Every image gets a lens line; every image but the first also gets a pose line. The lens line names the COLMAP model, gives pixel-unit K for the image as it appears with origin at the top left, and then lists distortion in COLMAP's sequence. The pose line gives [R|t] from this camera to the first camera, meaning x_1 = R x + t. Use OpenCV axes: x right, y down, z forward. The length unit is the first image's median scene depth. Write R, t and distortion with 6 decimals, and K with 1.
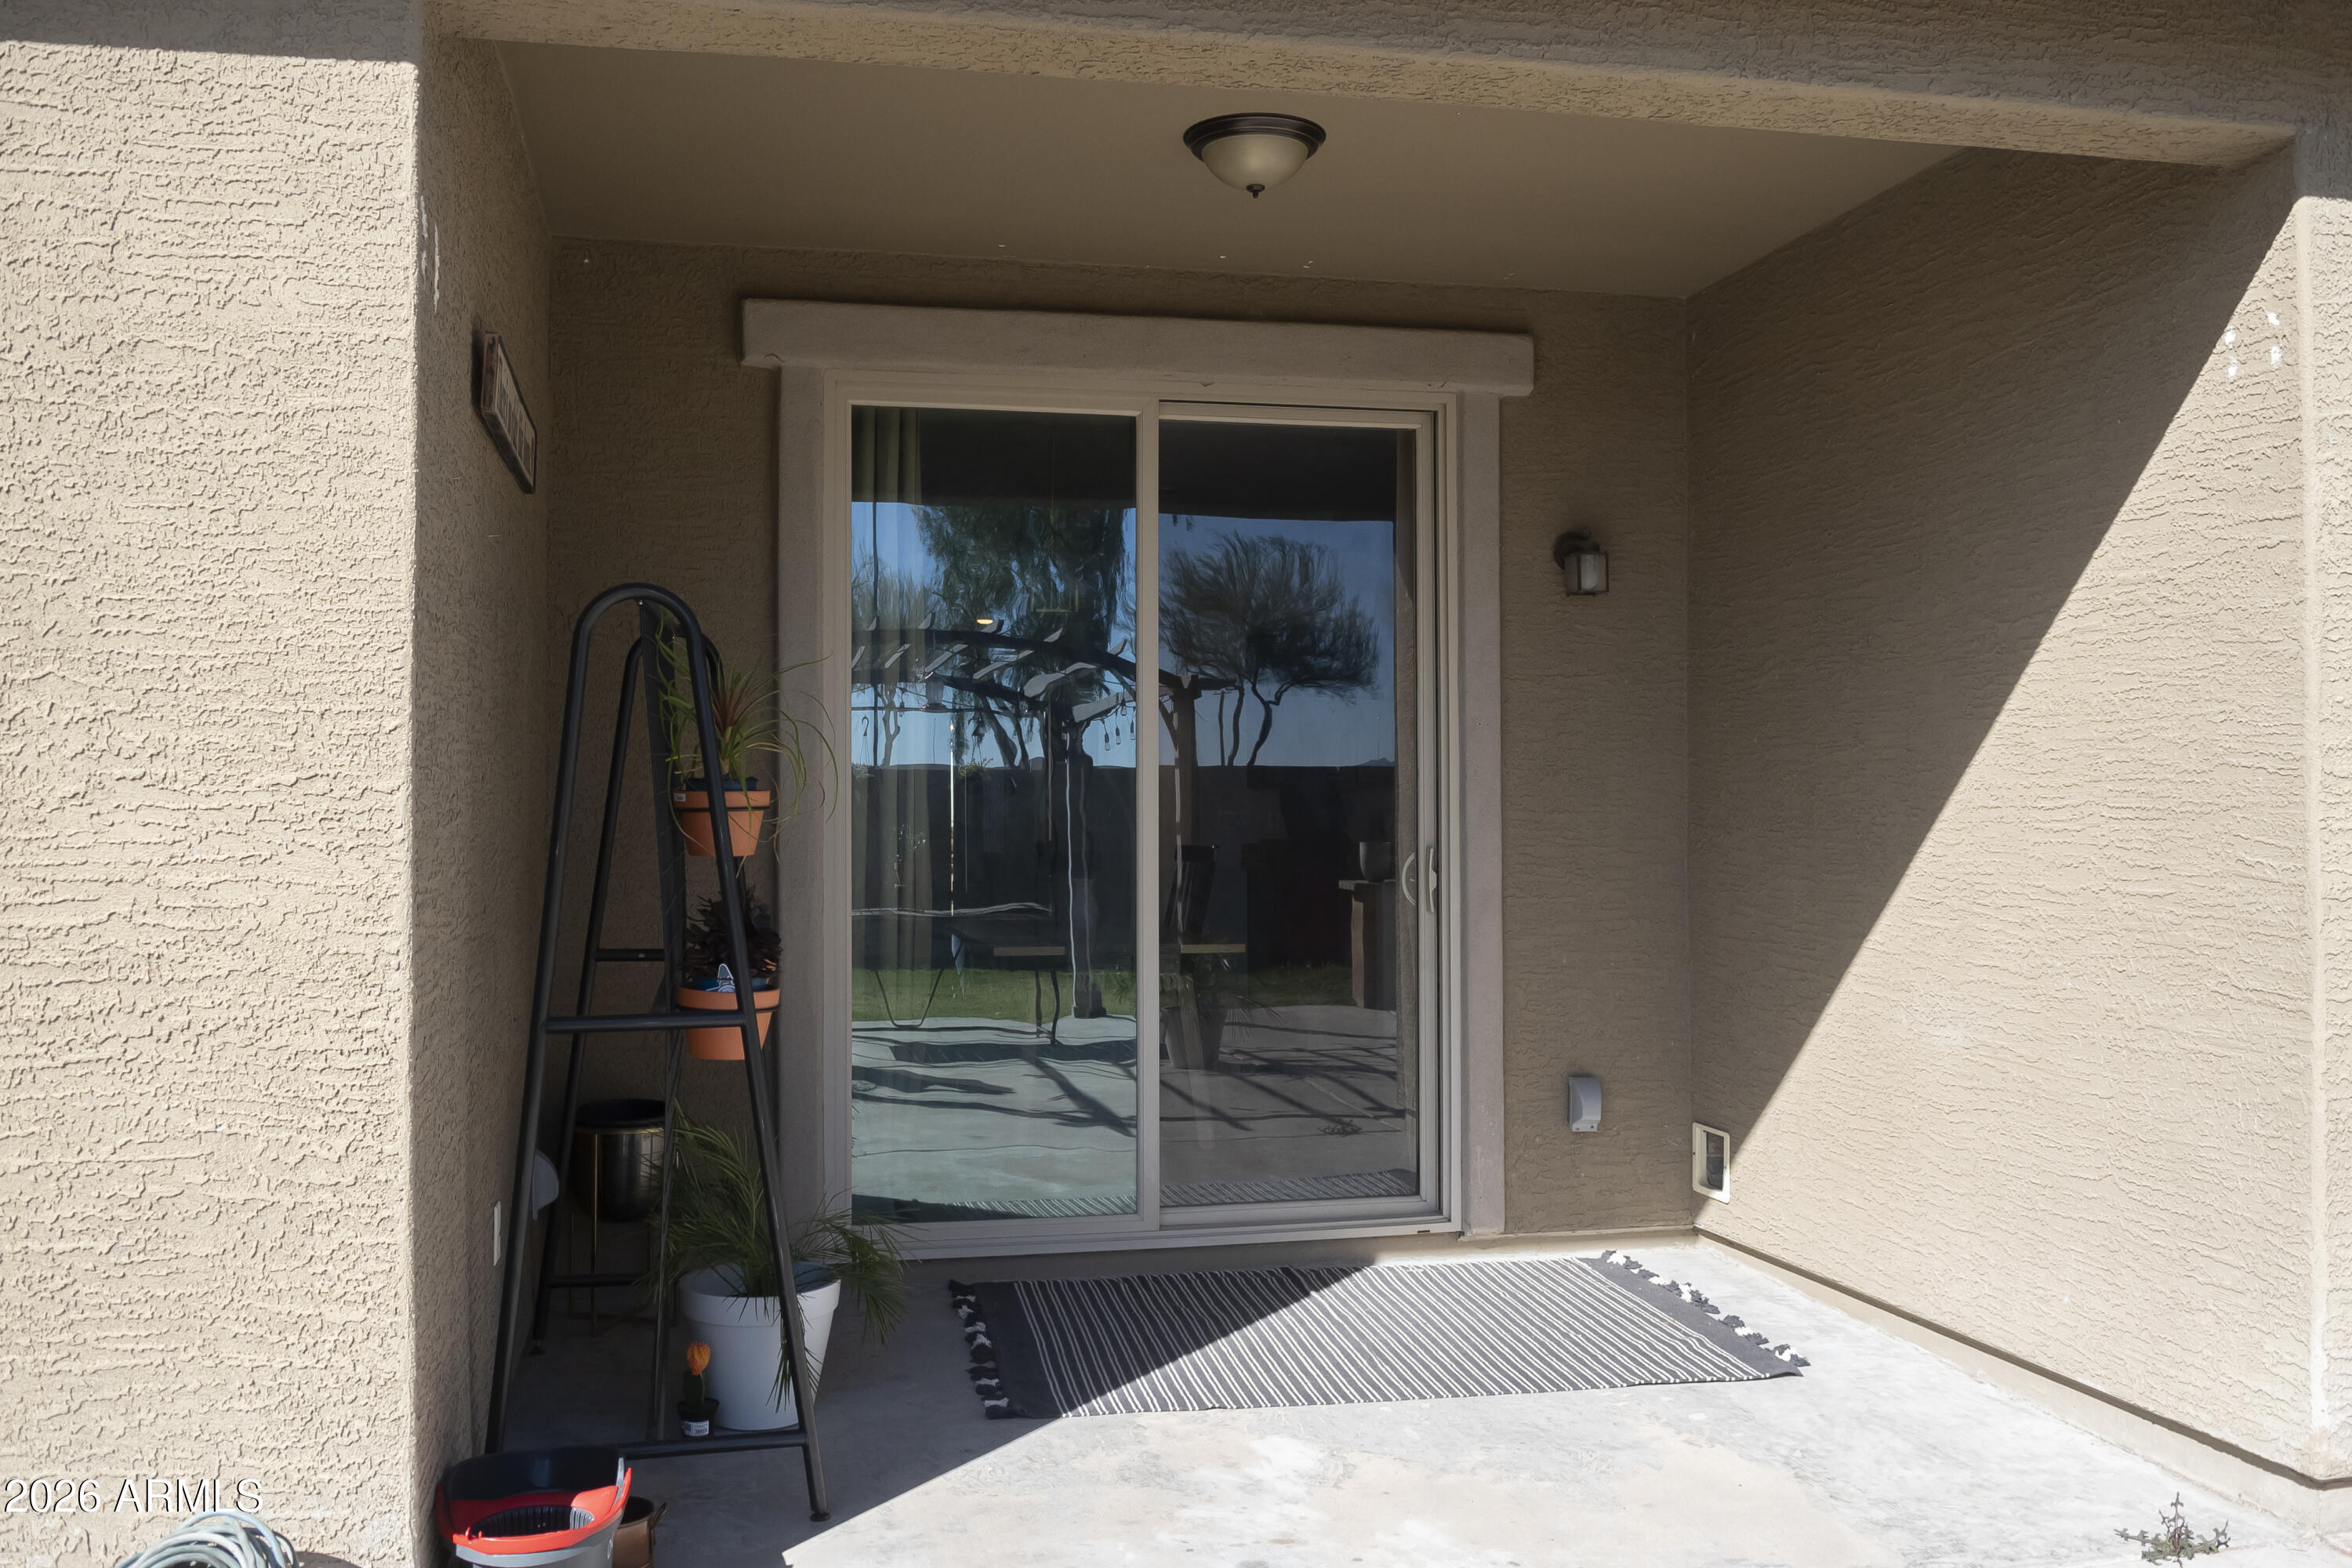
lens RADIAL K [[2027.7, 0, 1176.0], [0, 2027.7, 784.0], [0, 0, 1]] dist [0.001465, 0.000855]
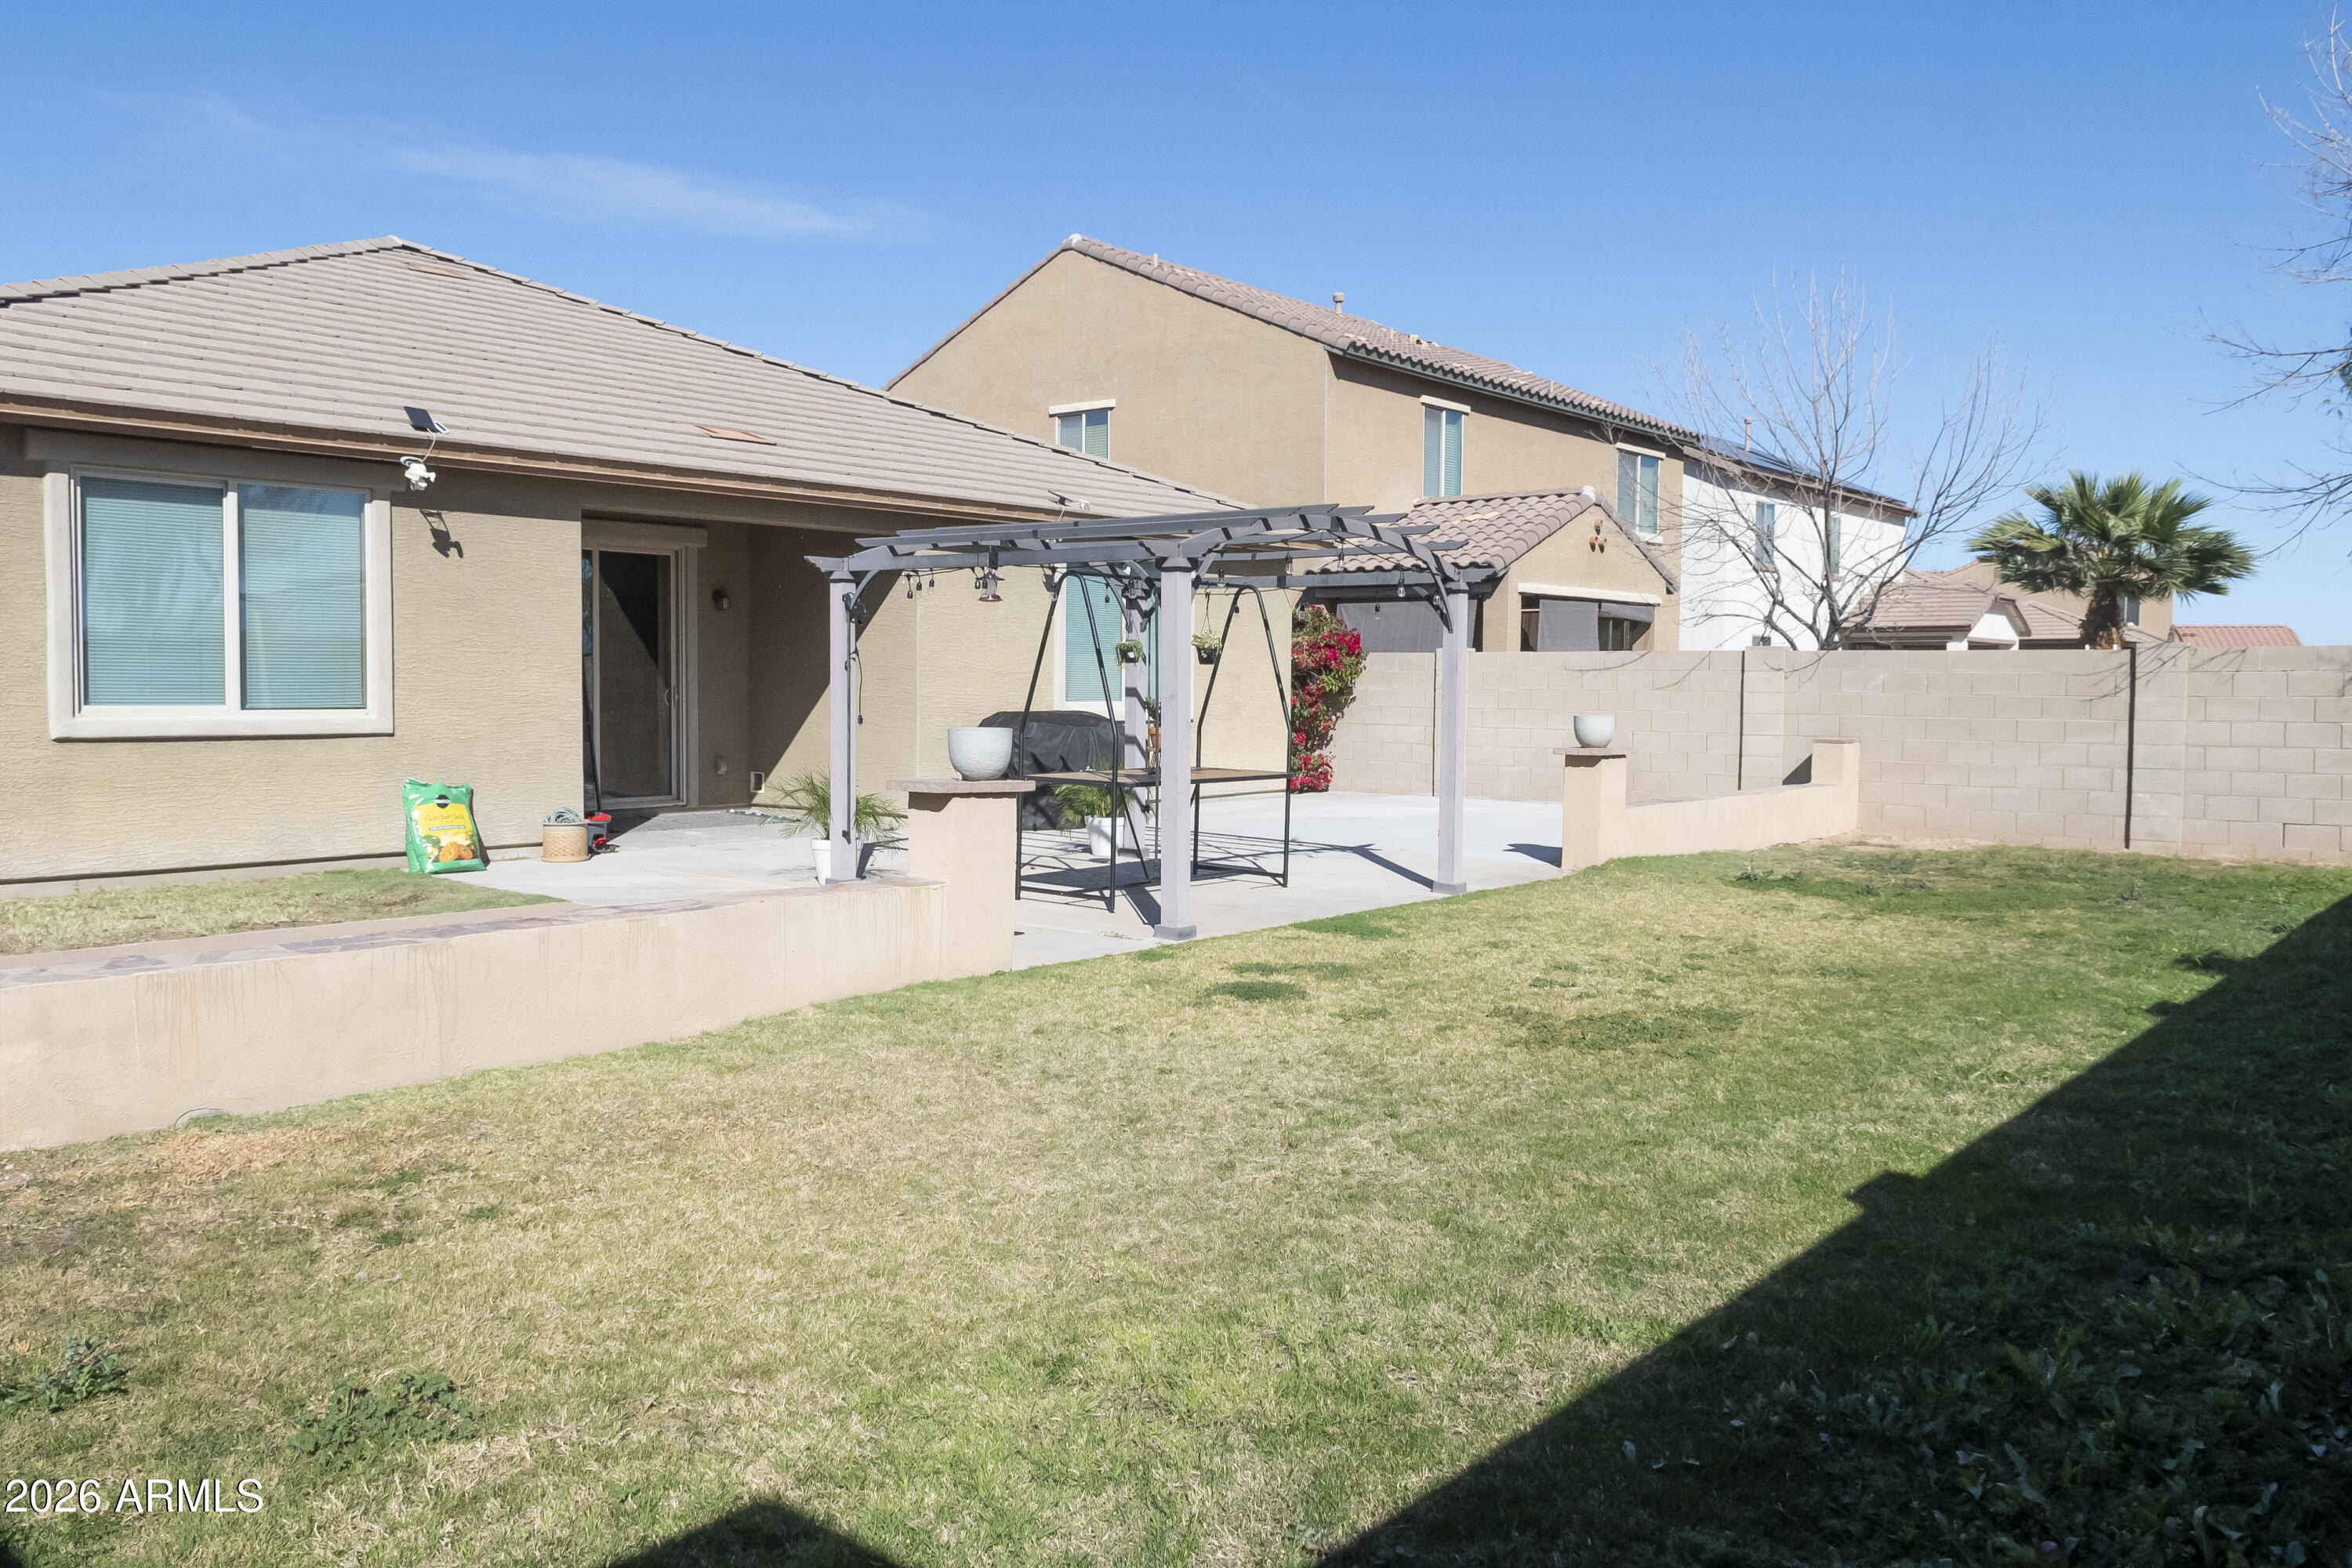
lens RADIAL K [[1745.6, 0, 1176.0], [0, 1745.6, 784.0], [0, 0, 1]] dist [-0.011299, -0.001670]
pose [[0.794644, -0.018969, 0.606779, -0.929648], [-0.019933, 0.998158, 0.057308, 0.011439], [-0.606748, -0.057634, 0.792802, -1.689370]]
